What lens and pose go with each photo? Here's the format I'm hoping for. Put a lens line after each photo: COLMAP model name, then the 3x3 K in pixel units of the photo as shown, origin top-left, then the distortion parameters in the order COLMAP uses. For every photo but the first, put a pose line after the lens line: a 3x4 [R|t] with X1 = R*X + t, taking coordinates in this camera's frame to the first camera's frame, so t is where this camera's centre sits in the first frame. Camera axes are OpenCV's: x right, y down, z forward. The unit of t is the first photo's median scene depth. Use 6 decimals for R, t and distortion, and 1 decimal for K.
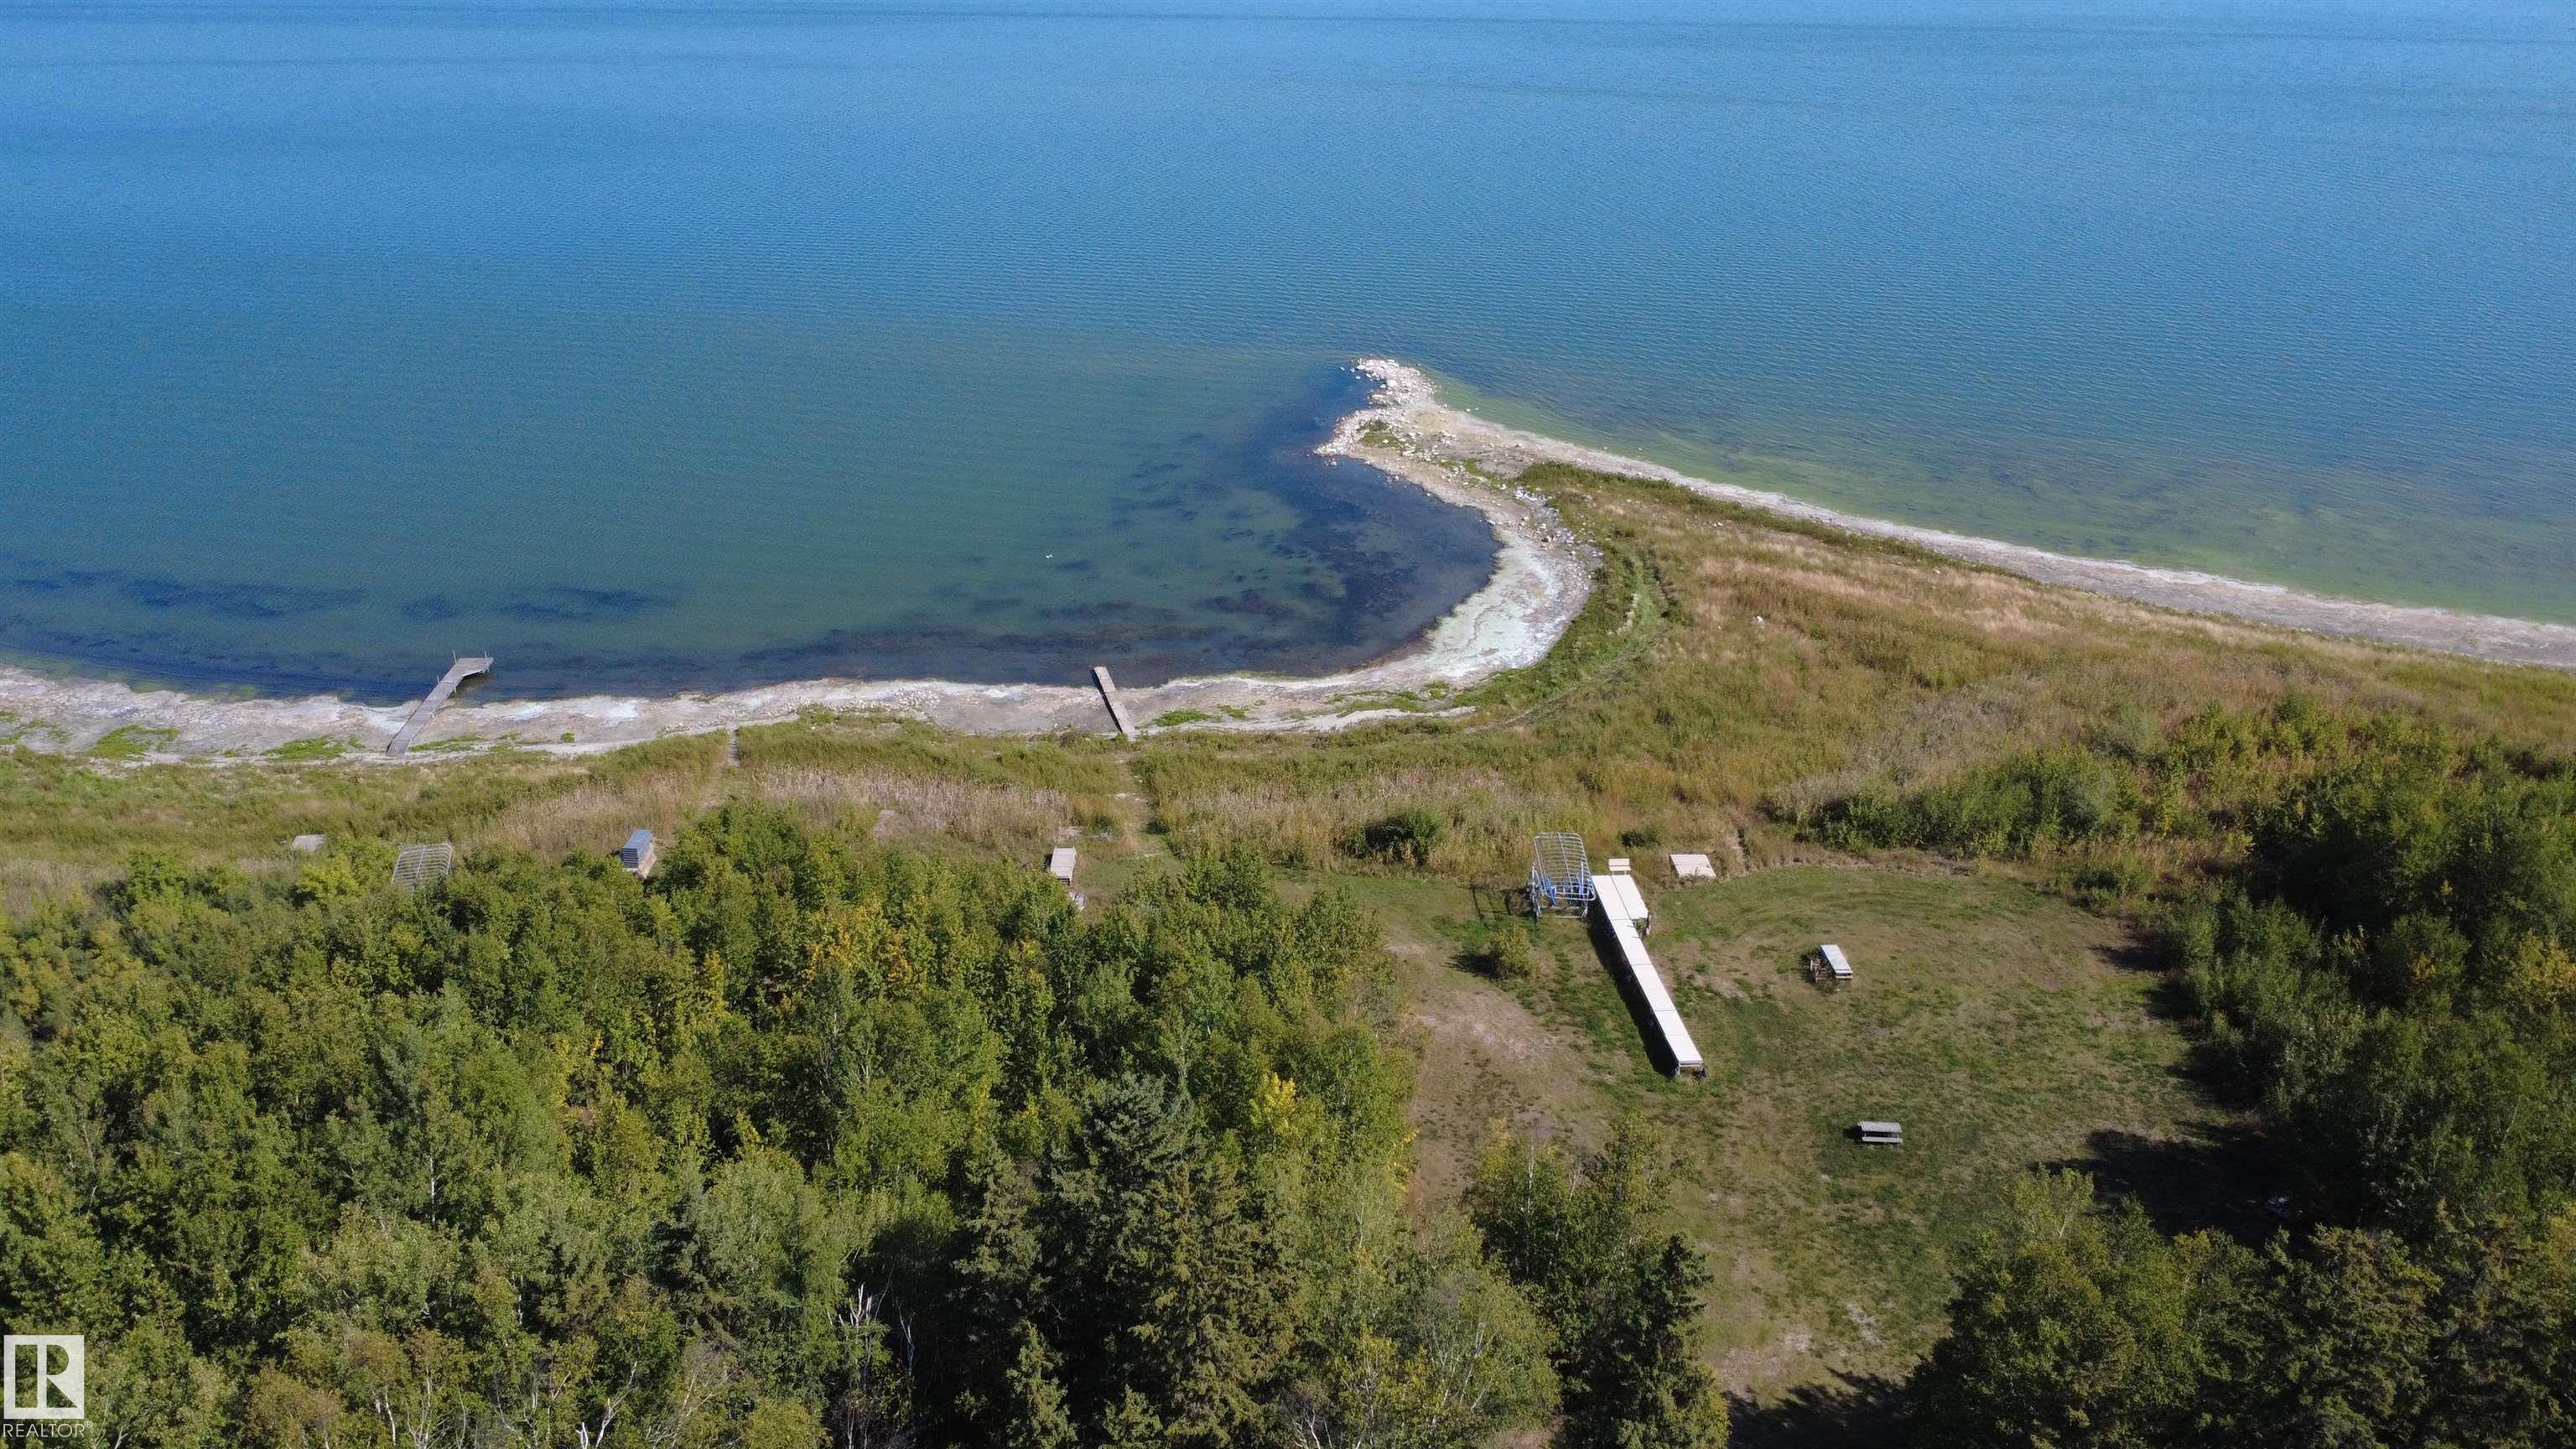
lens RADIAL K [[1937.8, 0, 1287.3], [0, 1937.8, 722.0], [0, 0, 1]] dist [0.006085, -0.005475]
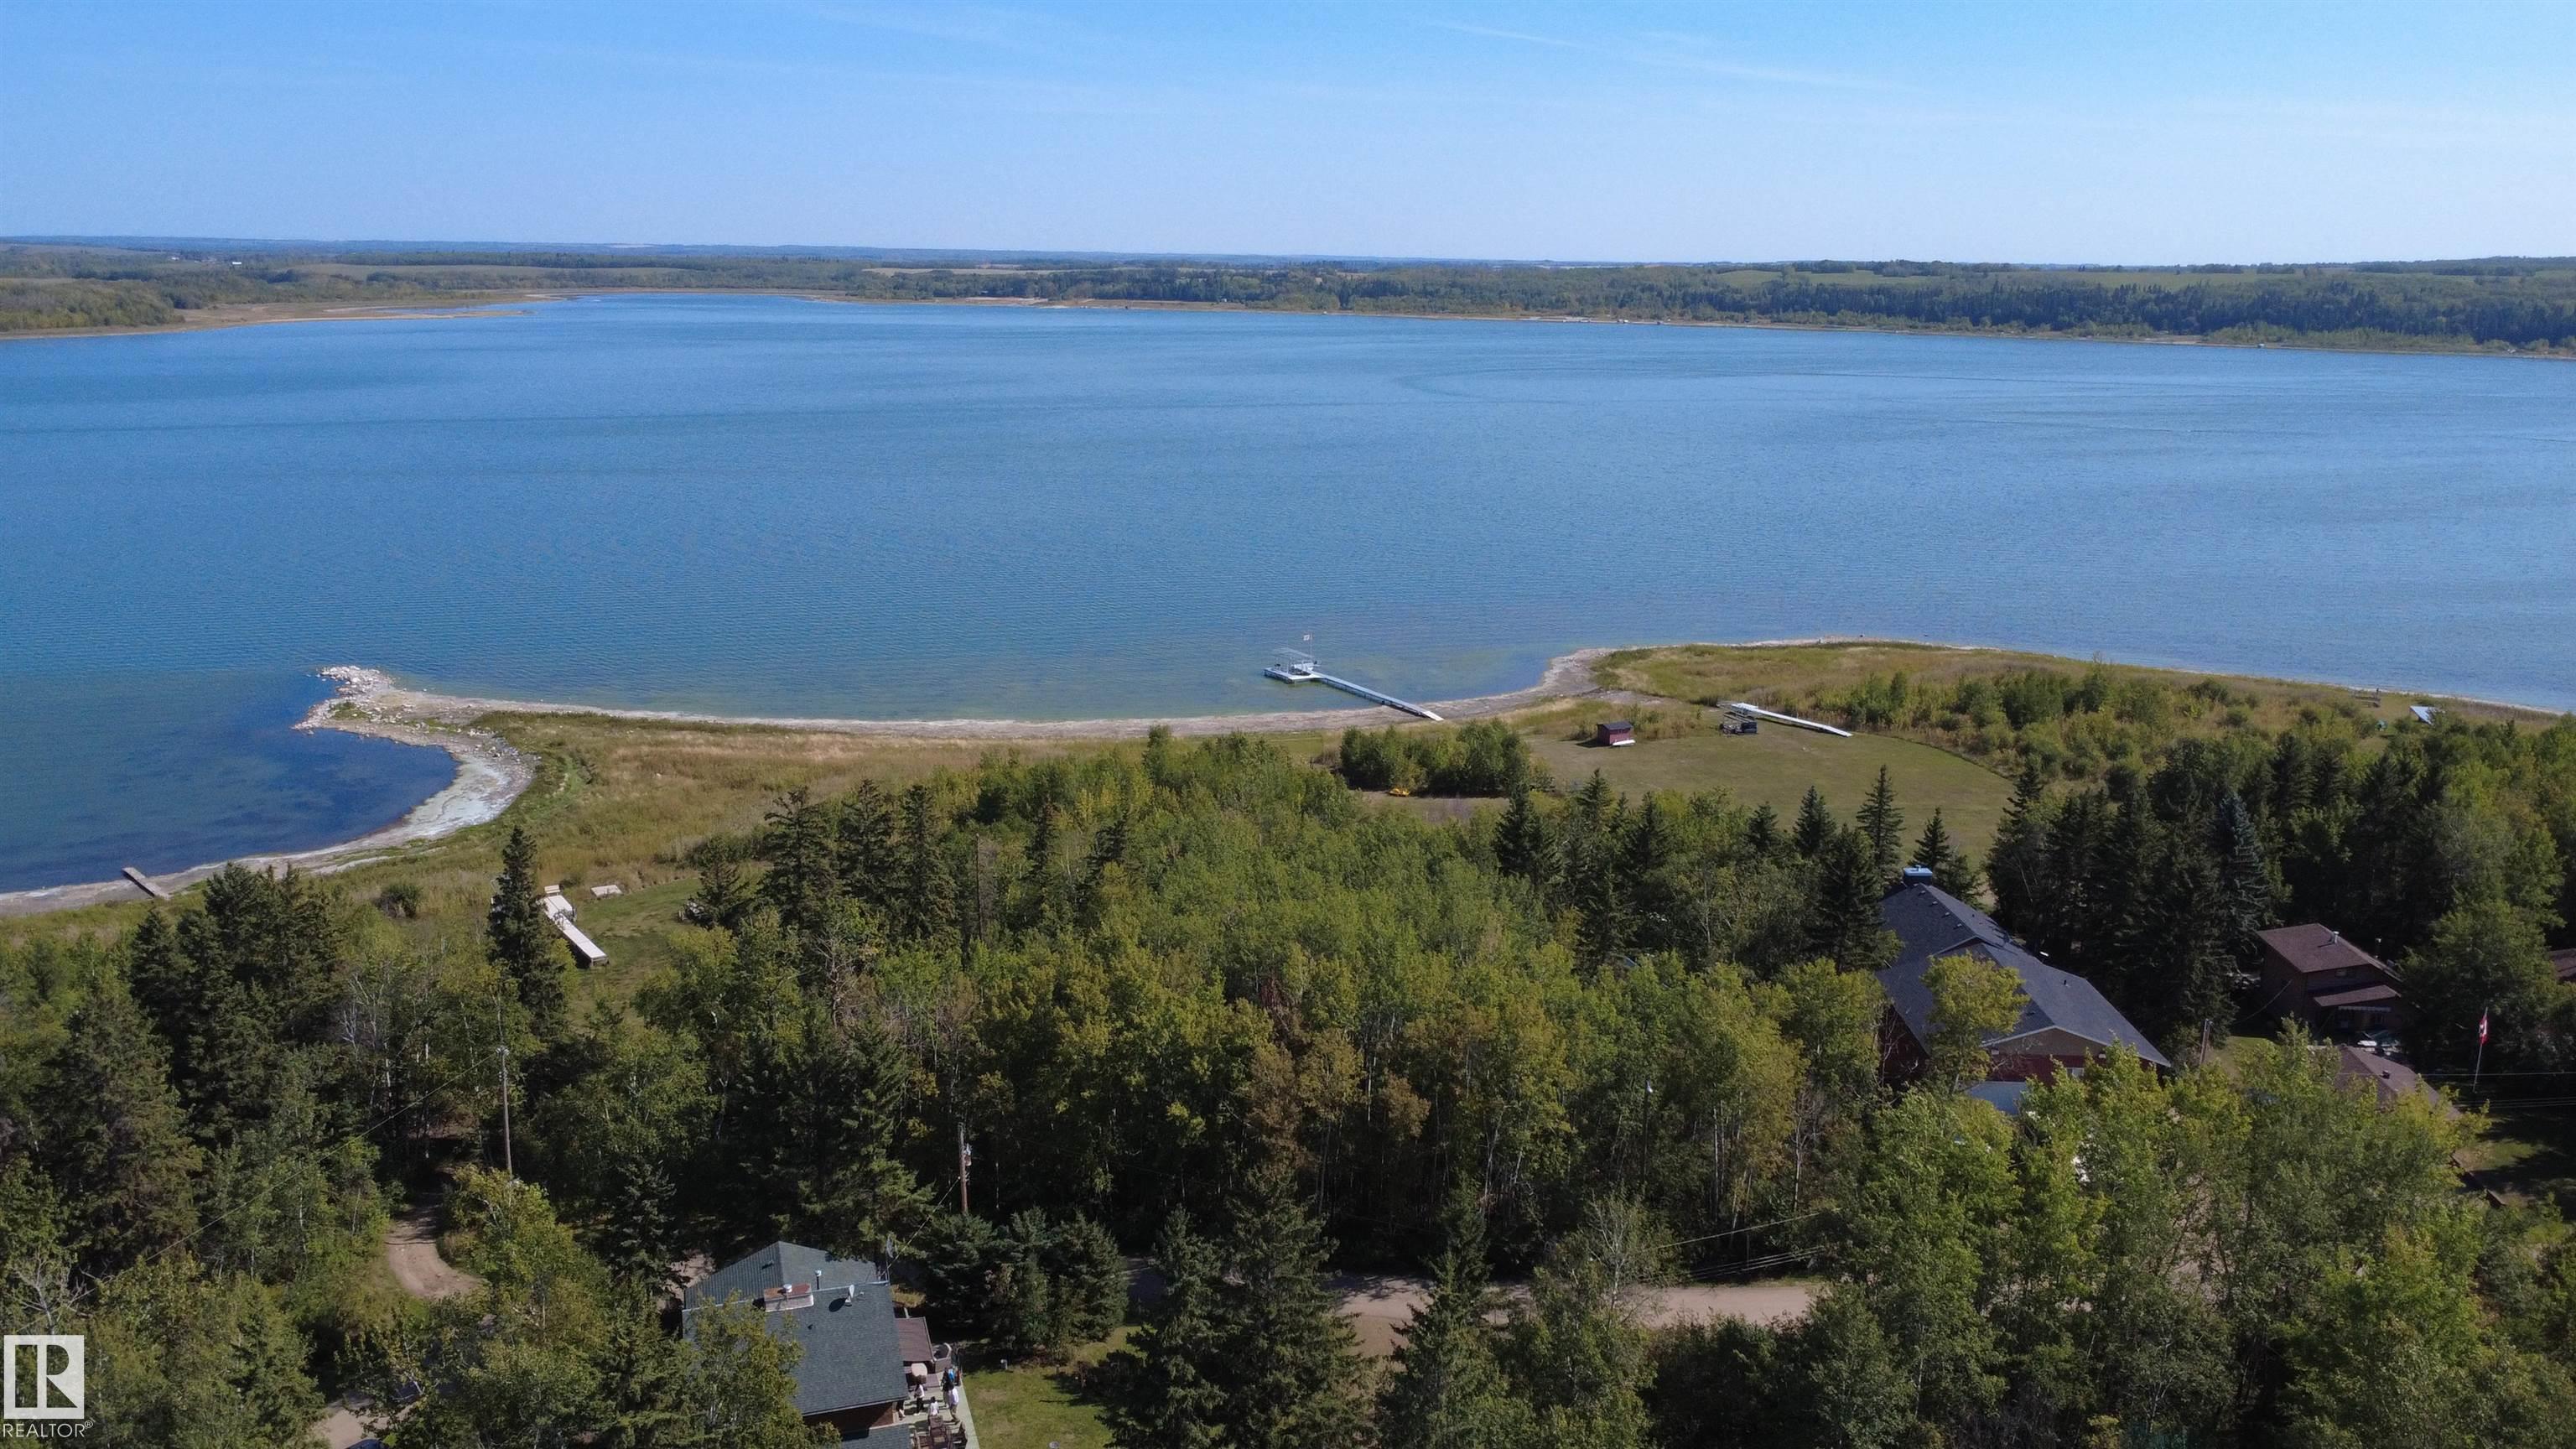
lens RADIAL K [[1937.8, 0, 1282.6], [0, 1937.8, 705.8], [0, 0, 1]] dist [0.006085, -0.005475]
pose [[0.872574, -0.112169, 0.475428, -0.025480], [0.205757, 0.967122, -0.149460, 0.194264], [-0.443033, 0.228238, 0.866966, -0.423901]]
